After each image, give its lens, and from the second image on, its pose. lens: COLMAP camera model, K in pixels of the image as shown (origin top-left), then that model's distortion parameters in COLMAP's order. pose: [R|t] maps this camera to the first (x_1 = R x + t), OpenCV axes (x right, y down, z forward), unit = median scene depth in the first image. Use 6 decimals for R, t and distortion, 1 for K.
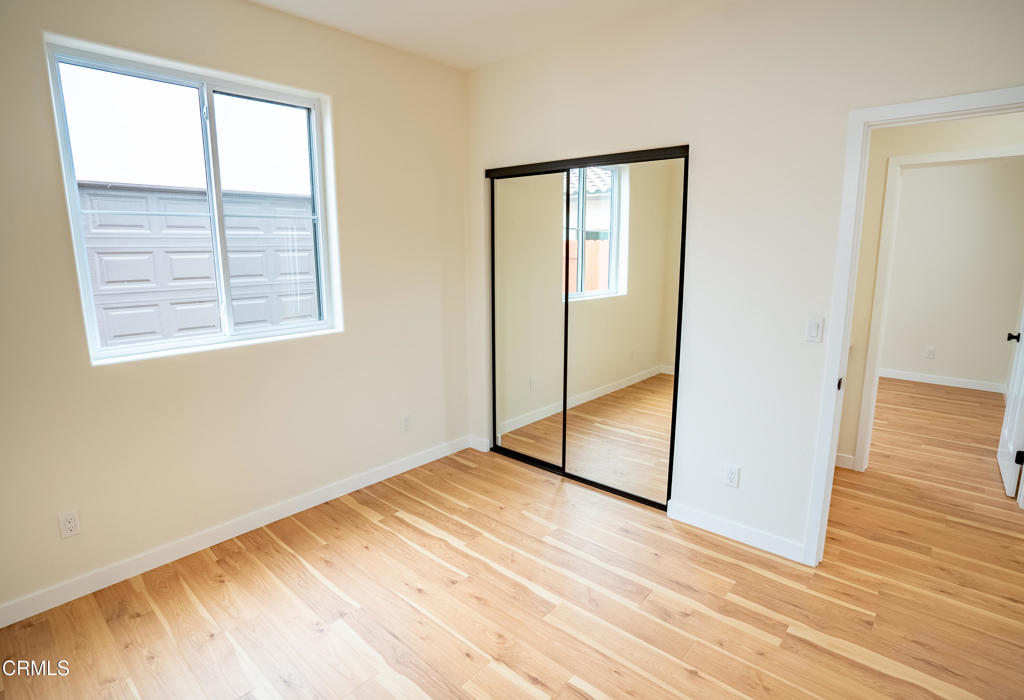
lens RADIAL K [[522.5, 0, 518.8], [0, 522.5, 341.5], [0, 0, 1]] dist [-0.079387, 0.035412]
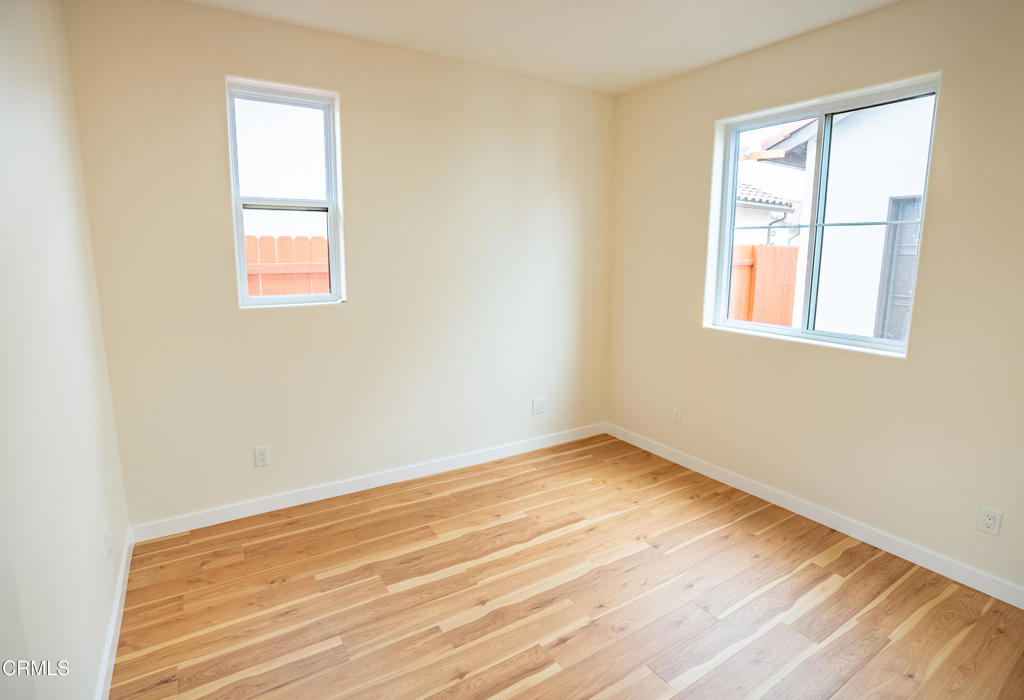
lens RADIAL K [[522.5, 0, 518.8], [0, 522.5, 341.5], [0, 0, 1]] dist [-0.079387, 0.035412]
pose [[-0.282067, 0.159088, -0.946113, 0.653129], [-0.179687, 0.959945, 0.214985, -0.117812], [0.942418, 0.230645, -0.242182, 0.664262]]
